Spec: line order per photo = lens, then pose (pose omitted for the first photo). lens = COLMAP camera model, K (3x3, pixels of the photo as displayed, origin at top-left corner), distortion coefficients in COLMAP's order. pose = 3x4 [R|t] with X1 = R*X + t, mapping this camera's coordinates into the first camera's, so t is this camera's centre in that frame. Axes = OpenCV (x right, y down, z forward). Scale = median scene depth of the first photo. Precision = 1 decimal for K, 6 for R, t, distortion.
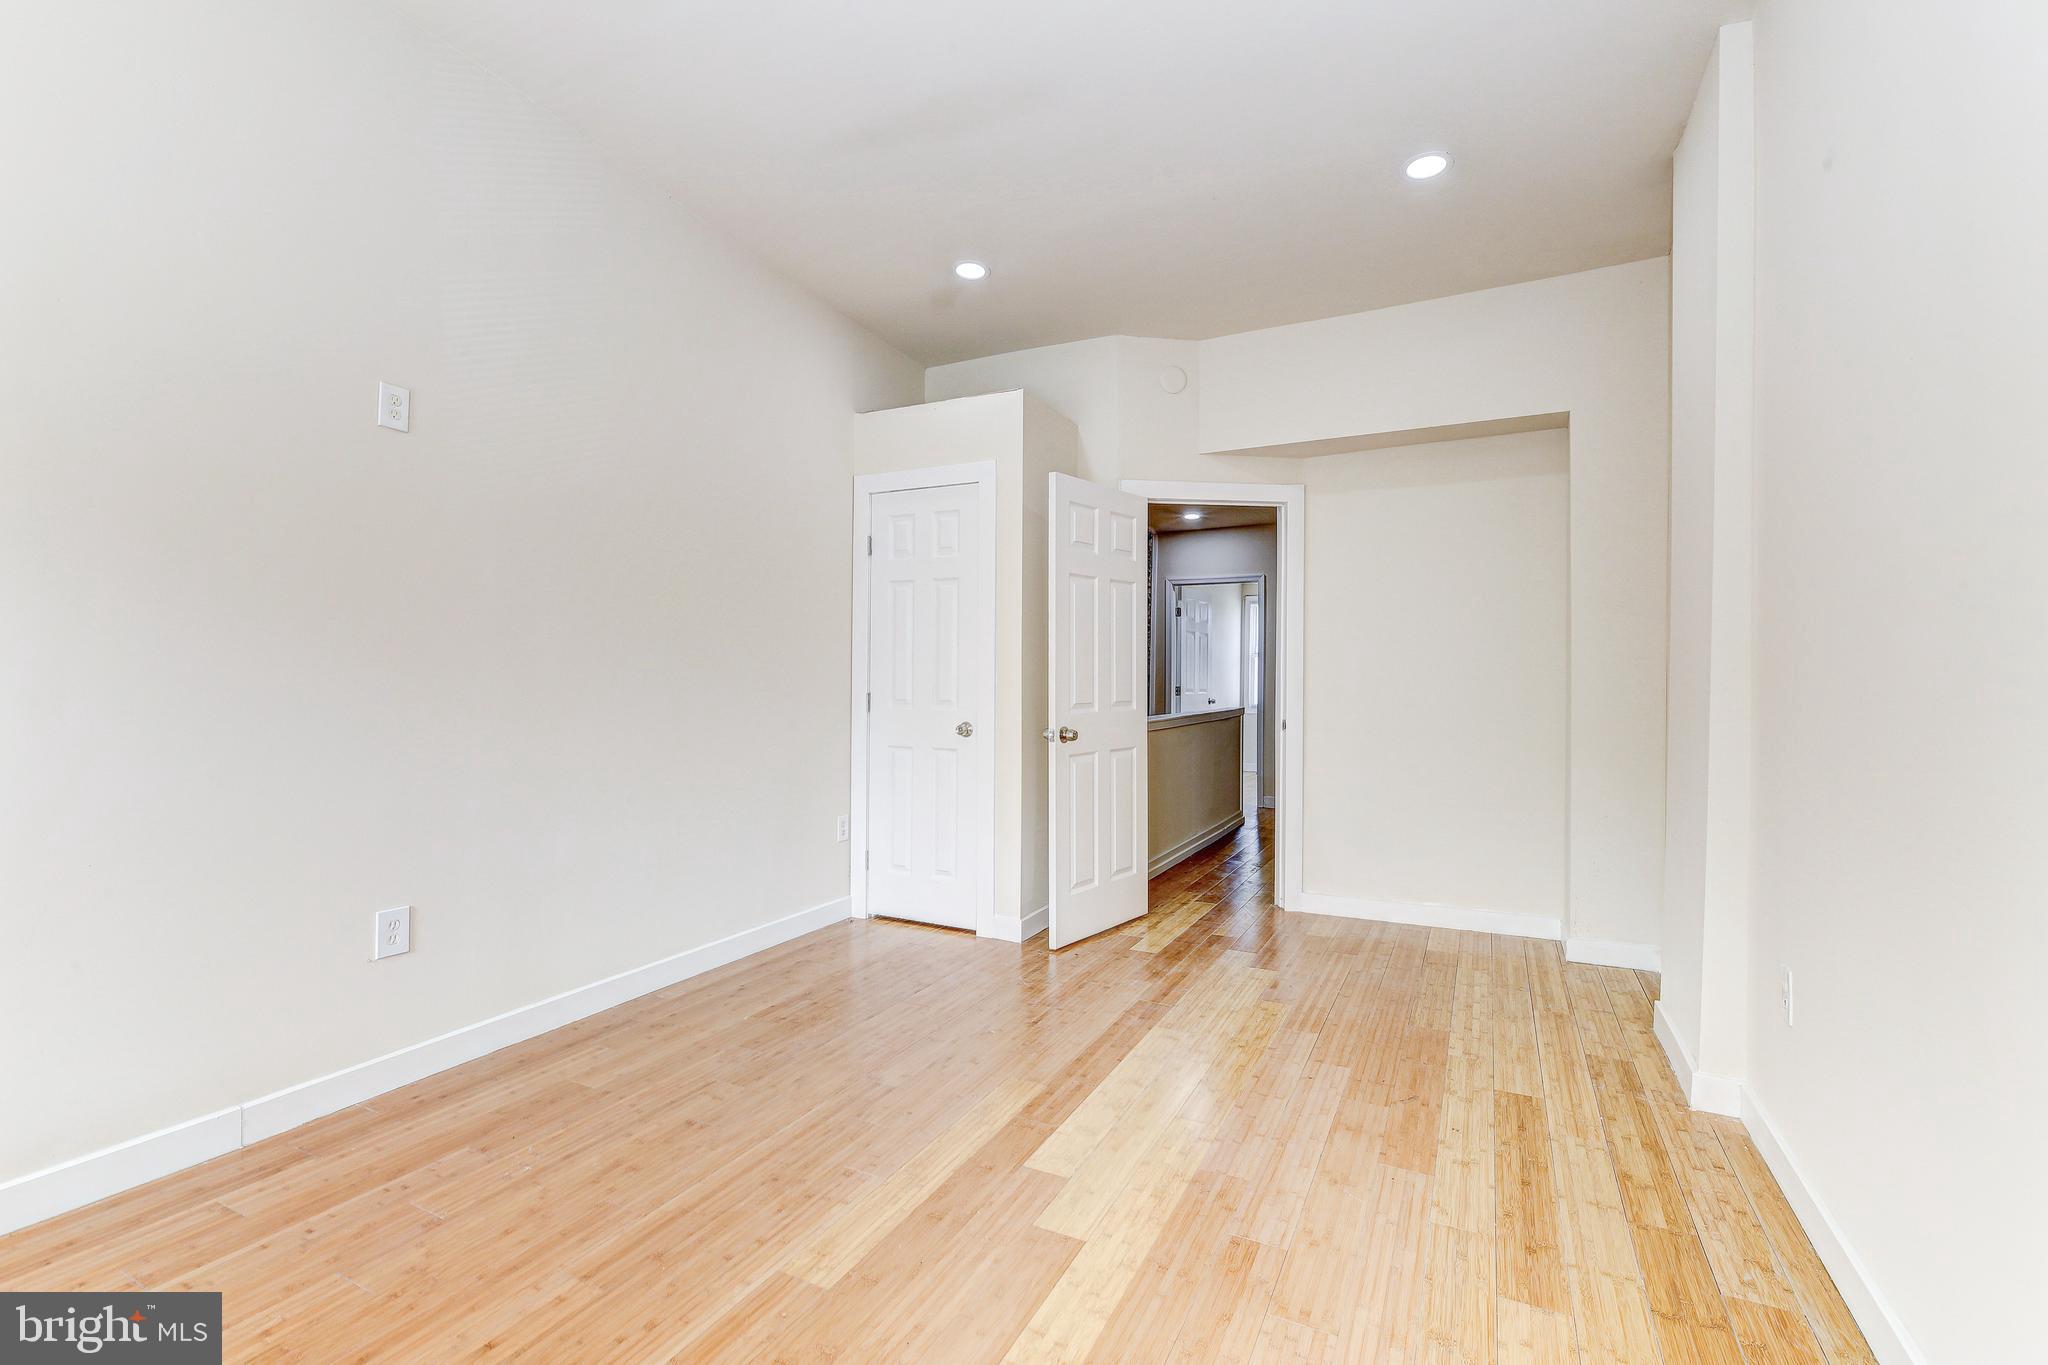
lens RADIAL K [[914.9, 0, 1030.2], [0, 914.9, 679.0], [0, 0, 1]] dist [0.001063, 0.000098]
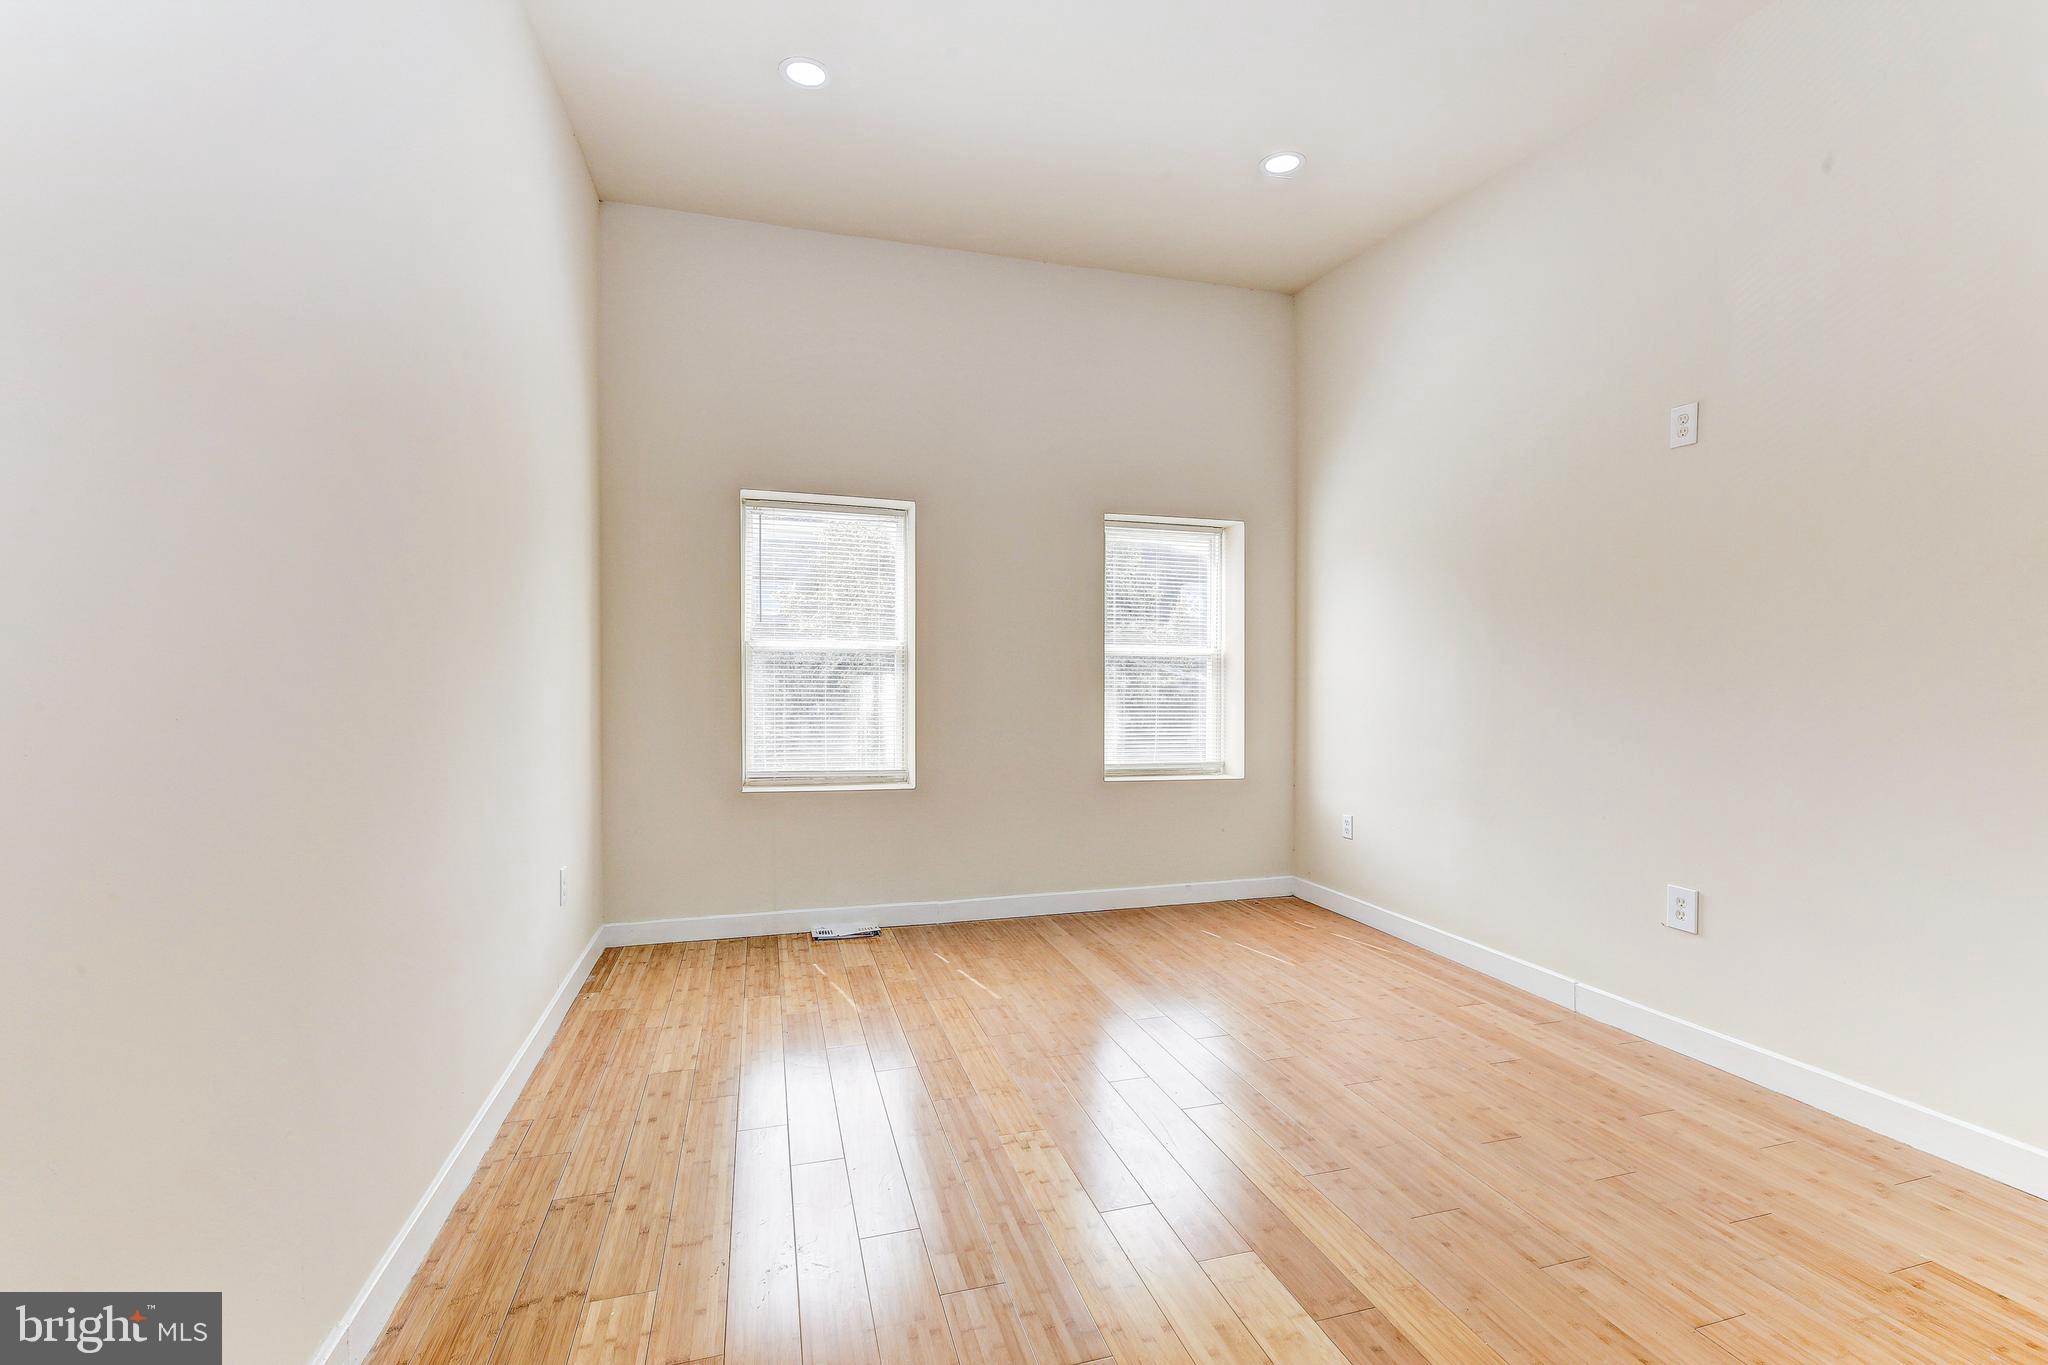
lens RADIAL K [[914.9, 0, 1021.5], [0, 914.9, 676.5], [0, 0, 1]] dist [0.001063, 0.000098]
pose [[-0.735308, -0.007181, -0.677695, 0.723710], [-0.005236, 0.999974, -0.004915, 0.011934], [0.677713, -0.000066, -0.735327, 1.482132]]
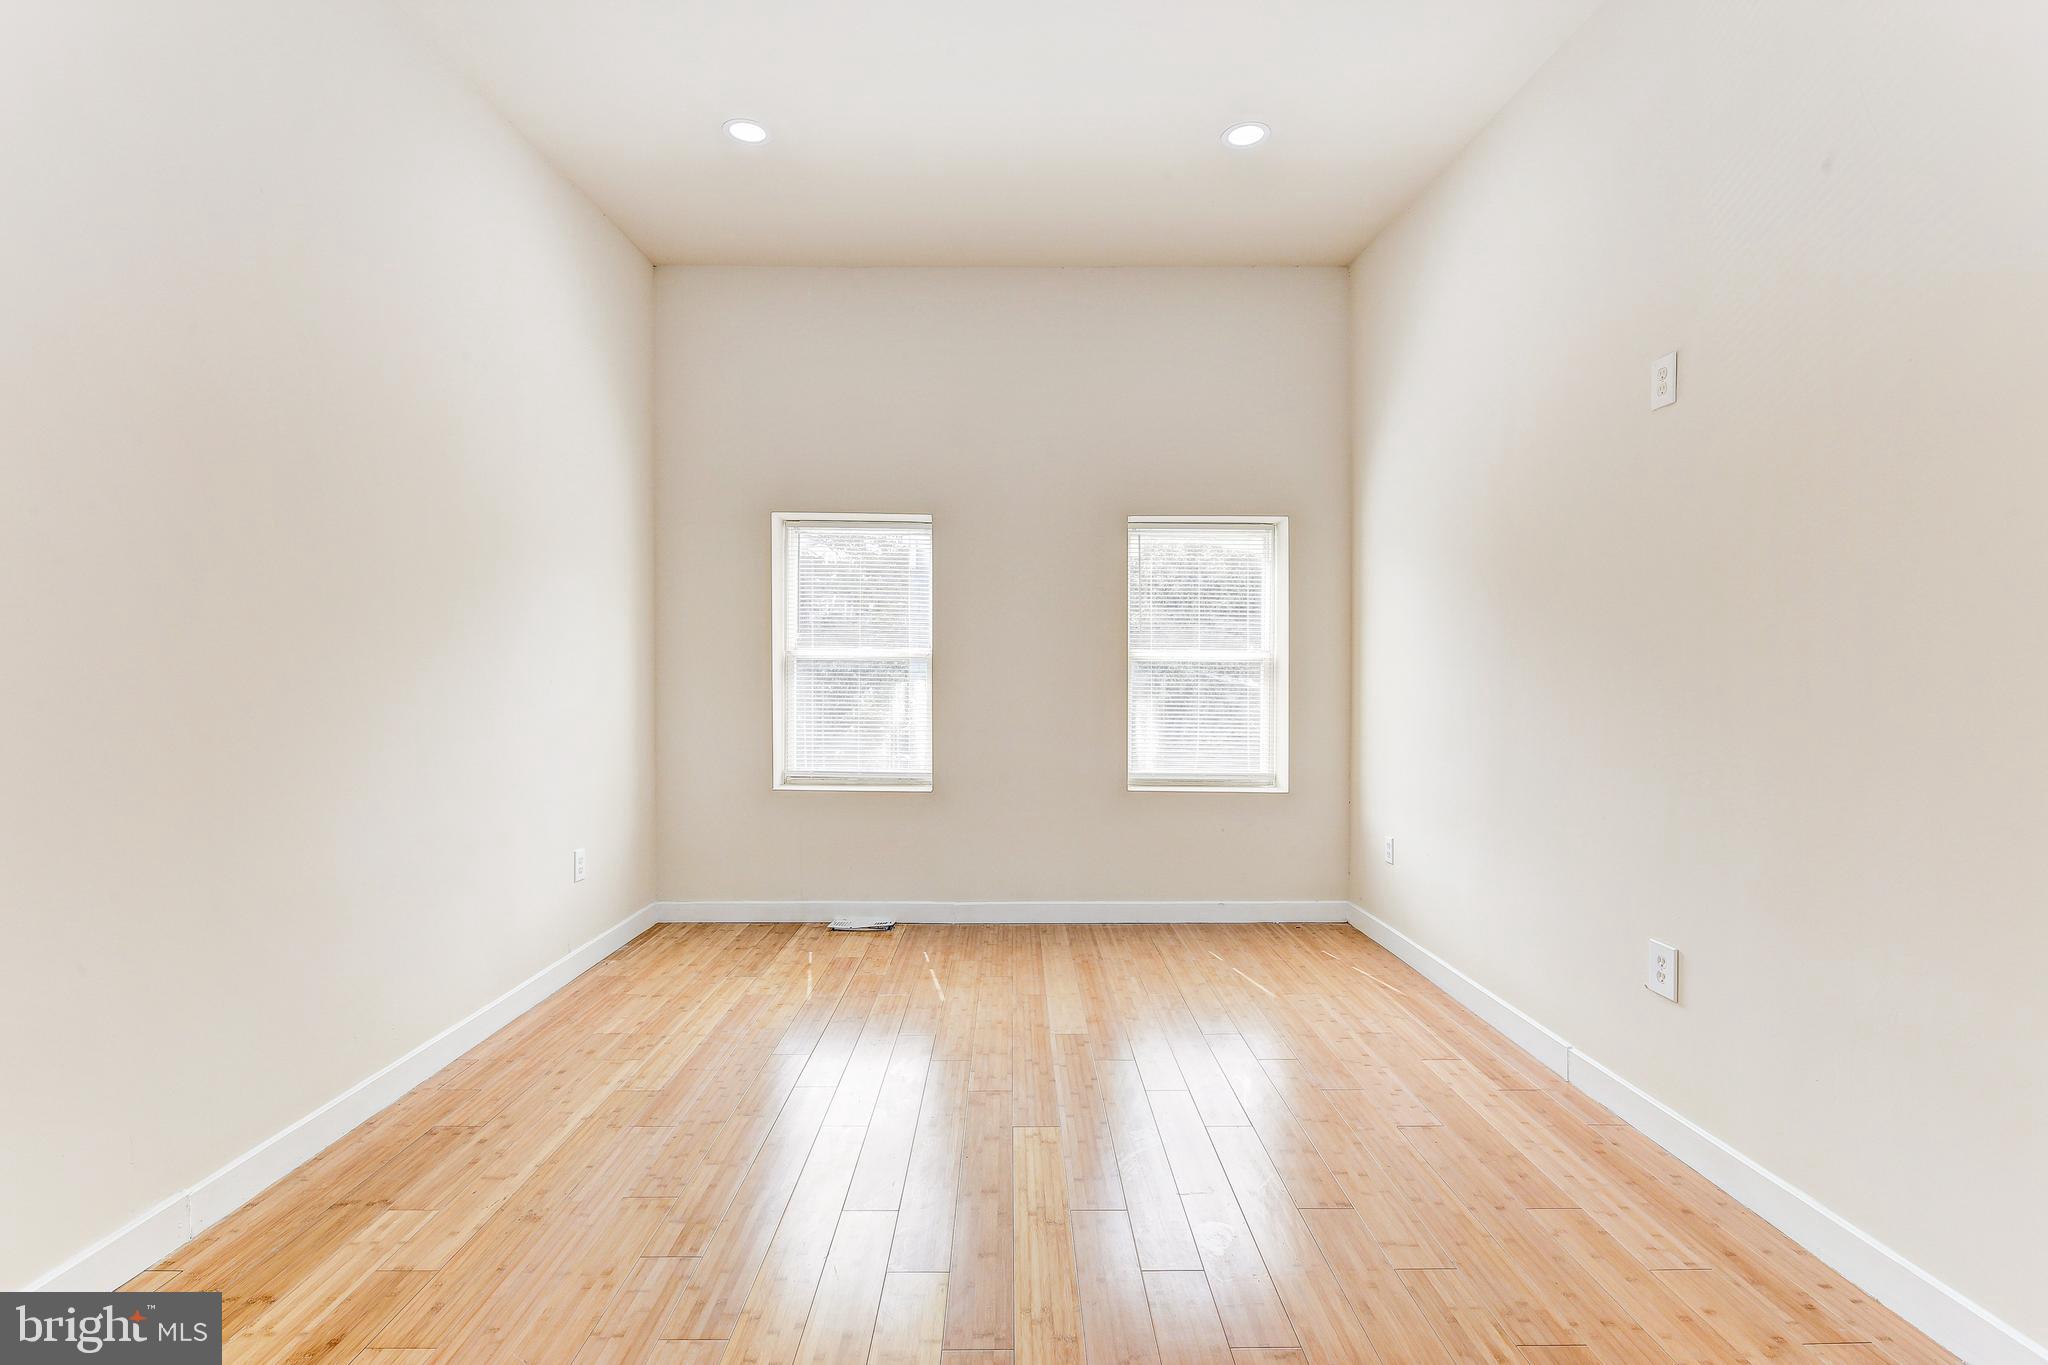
lens RADIAL K [[914.9, 0, 1021.8], [0, 914.9, 677.4], [0, 0, 1]] dist [0.001063, 0.000098]
pose [[-0.896727, -0.006879, -0.442531, 0.303944], [-0.005439, 0.999975, -0.004522, -0.001165], [0.442551, -0.001648, -0.896742, 1.782853]]
